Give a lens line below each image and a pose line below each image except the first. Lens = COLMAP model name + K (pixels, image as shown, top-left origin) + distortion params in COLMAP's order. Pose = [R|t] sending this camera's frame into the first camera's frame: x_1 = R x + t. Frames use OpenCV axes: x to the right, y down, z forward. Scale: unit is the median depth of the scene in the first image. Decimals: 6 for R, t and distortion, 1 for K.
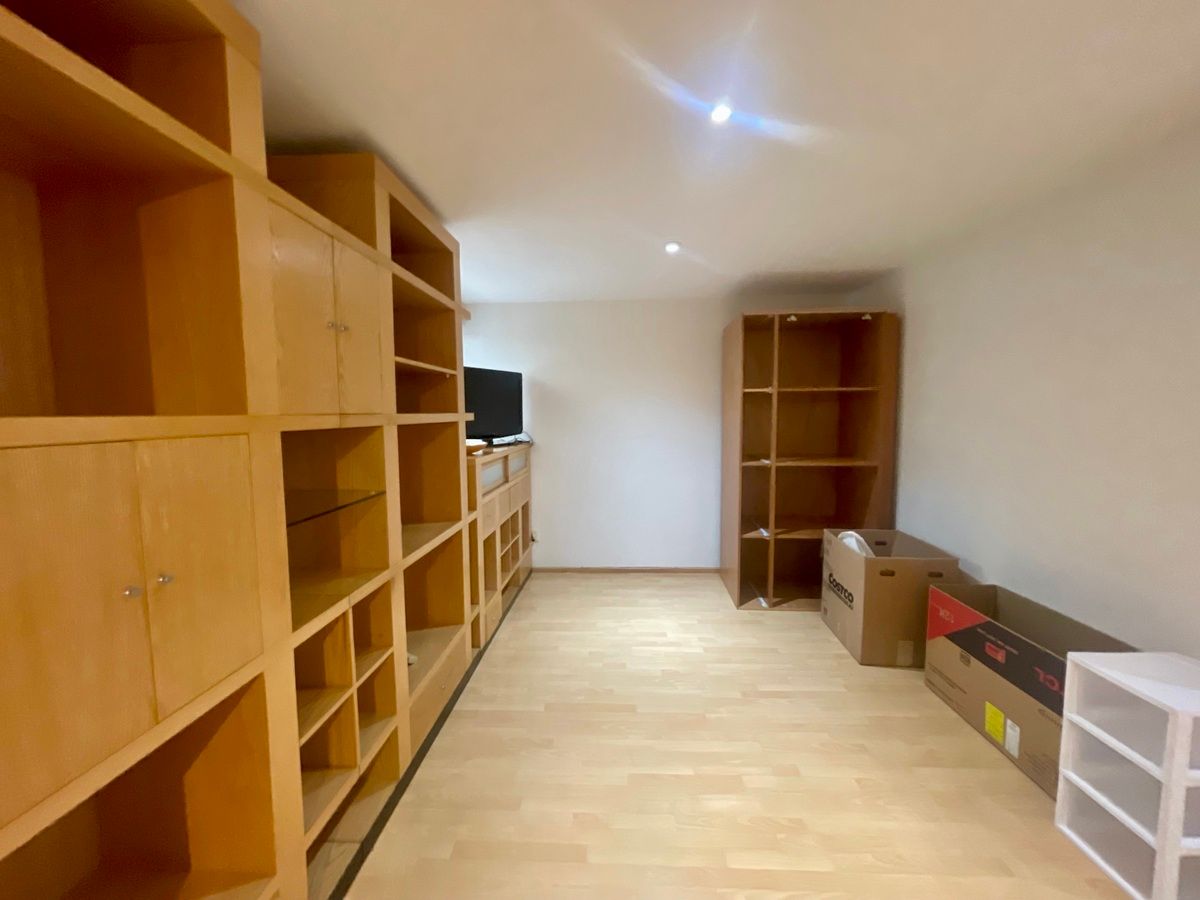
lens RADIAL K [[488.0, 0, 595.2], [0, 488.0, 450.7], [0, 0, 1]] dist [-0.000790, 0.000212]
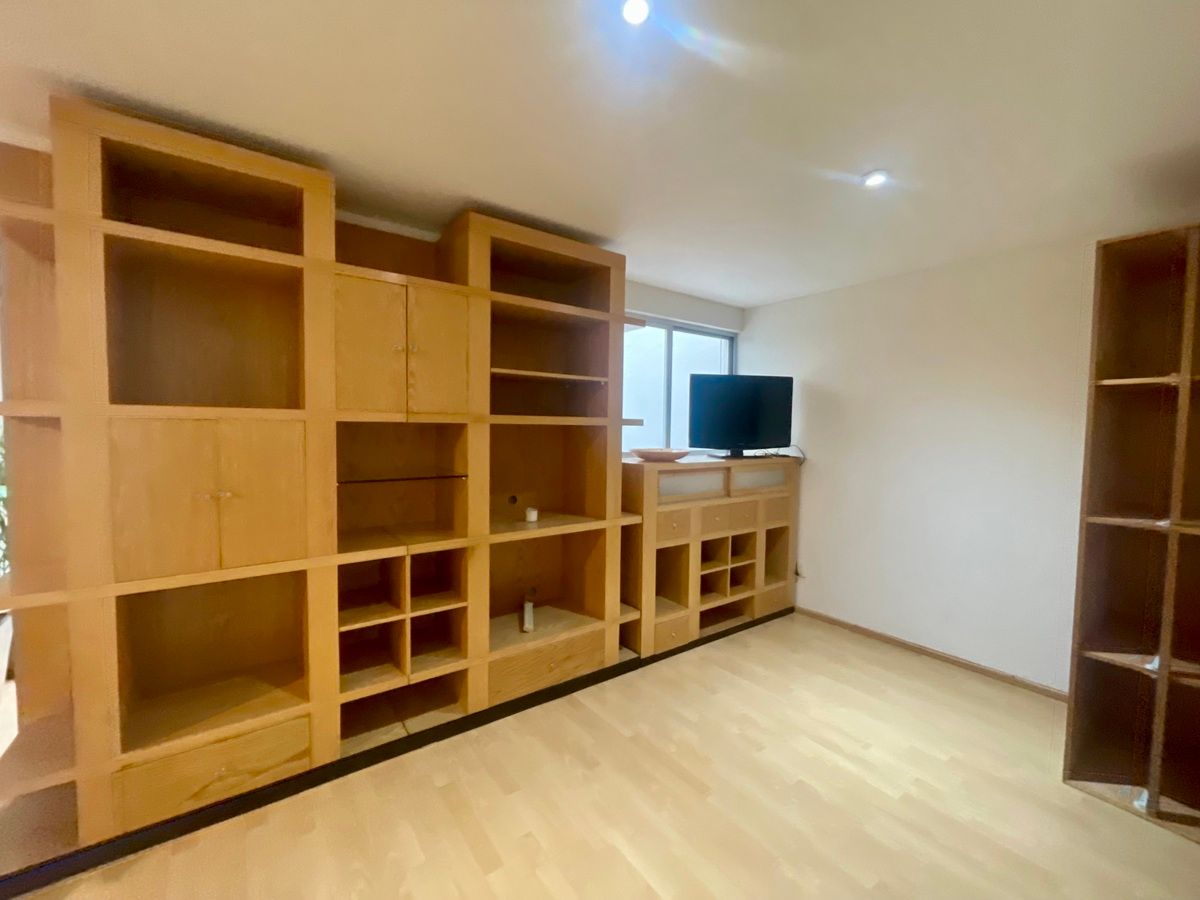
lens RADIAL K [[488.0, 0, 595.2], [0, 488.0, 450.7], [0, 0, 1]] dist [-0.000790, 0.000212]
pose [[0.627163, 0.054630, -0.776970, 0.462204], [-0.079944, 0.996784, 0.005555, -0.009013], [0.774775, 0.058630, 0.629513, 0.284894]]
